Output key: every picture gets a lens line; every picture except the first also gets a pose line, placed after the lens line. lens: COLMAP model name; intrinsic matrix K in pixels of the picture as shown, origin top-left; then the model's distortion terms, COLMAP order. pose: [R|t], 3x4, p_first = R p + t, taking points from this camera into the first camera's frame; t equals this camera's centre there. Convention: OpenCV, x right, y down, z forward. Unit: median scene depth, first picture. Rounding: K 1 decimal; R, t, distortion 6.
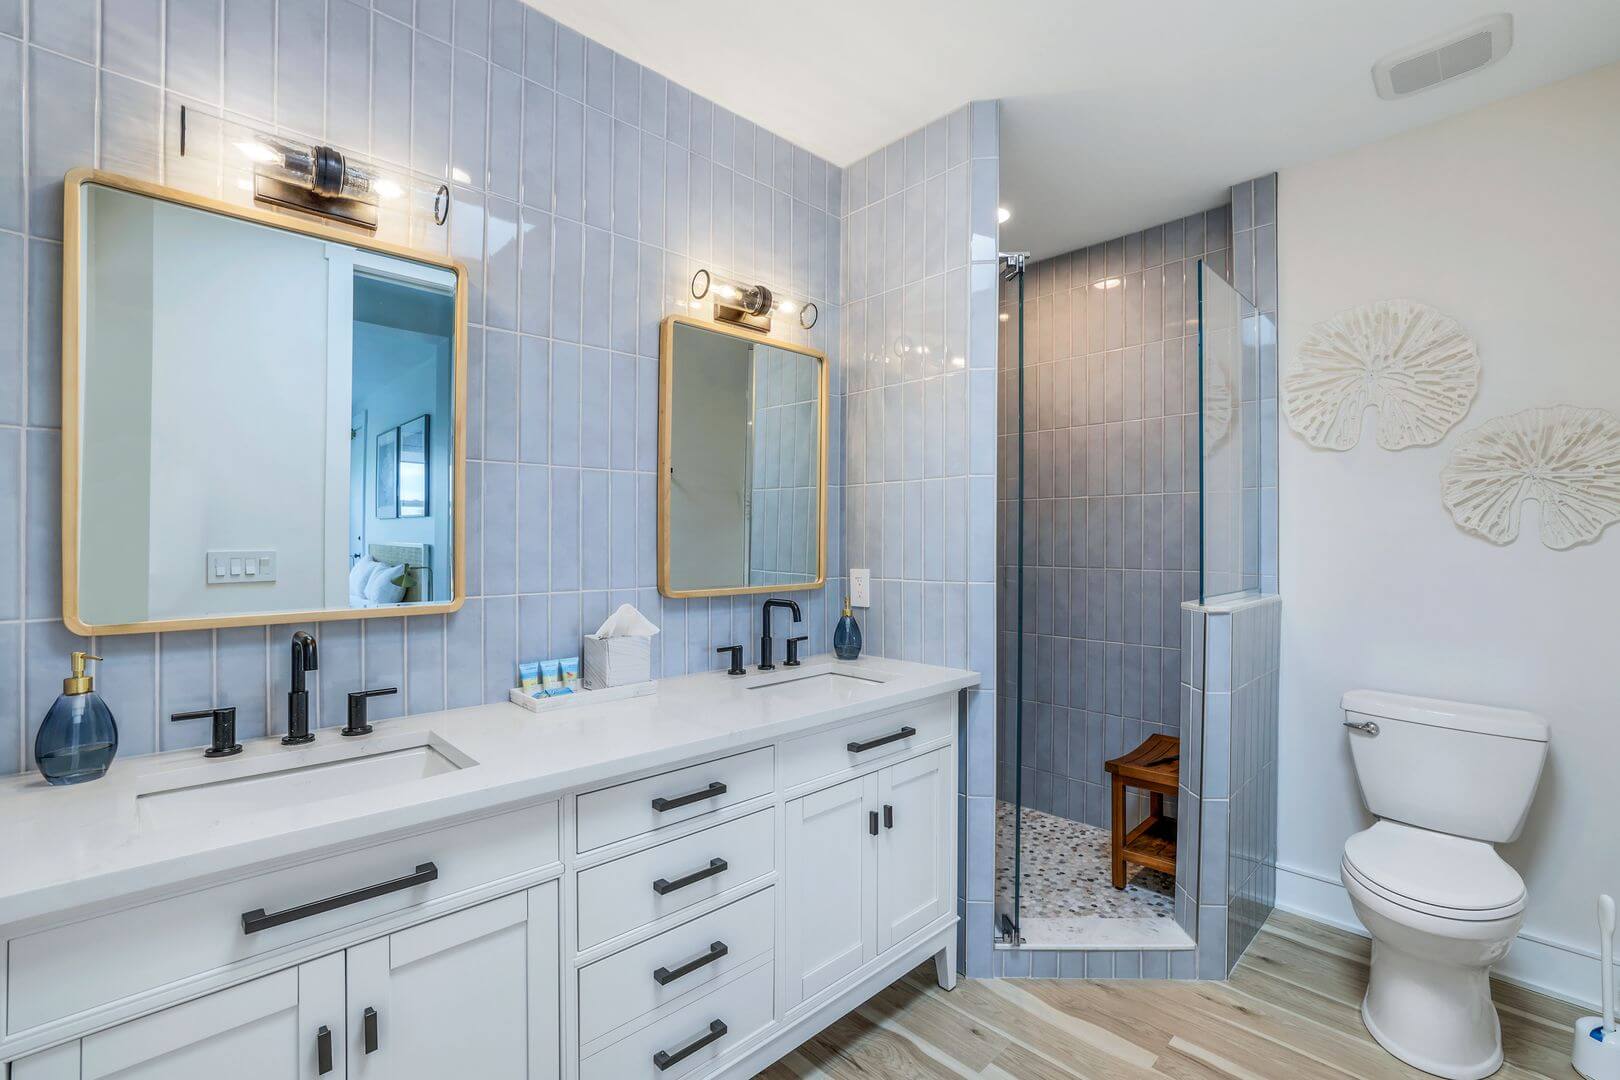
lens RADIAL K [[714.6, 0, 797.9], [0, 714.6, 539.2], [0, 0, 1]] dist [-0.003045, 0.000198]
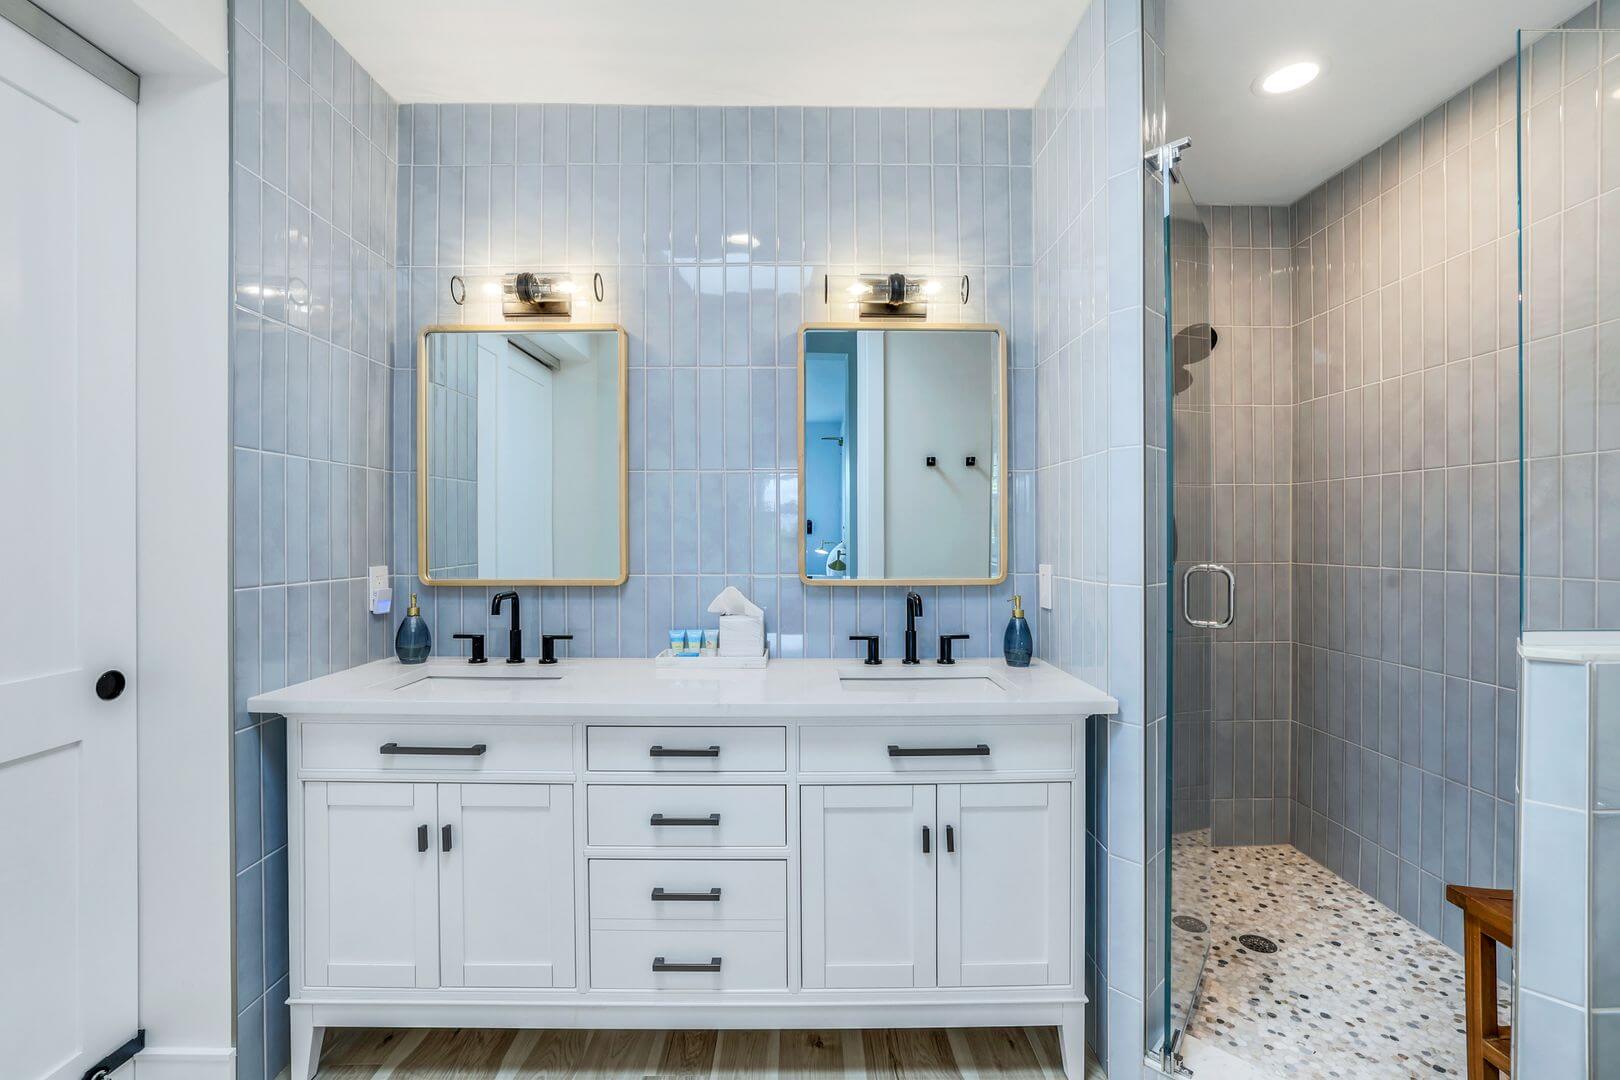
lens RADIAL K [[706.2, 0, 789.8], [0, 706.2, 539.5], [0, 0, 1]] dist [-0.027576, 0.012064]
pose [[0.727657, -0.001172, -0.685941, 0.612834], [0.002071, 0.999998, 0.000488, 0.014967], [0.685938, -0.001776, 0.727657, 0.236404]]
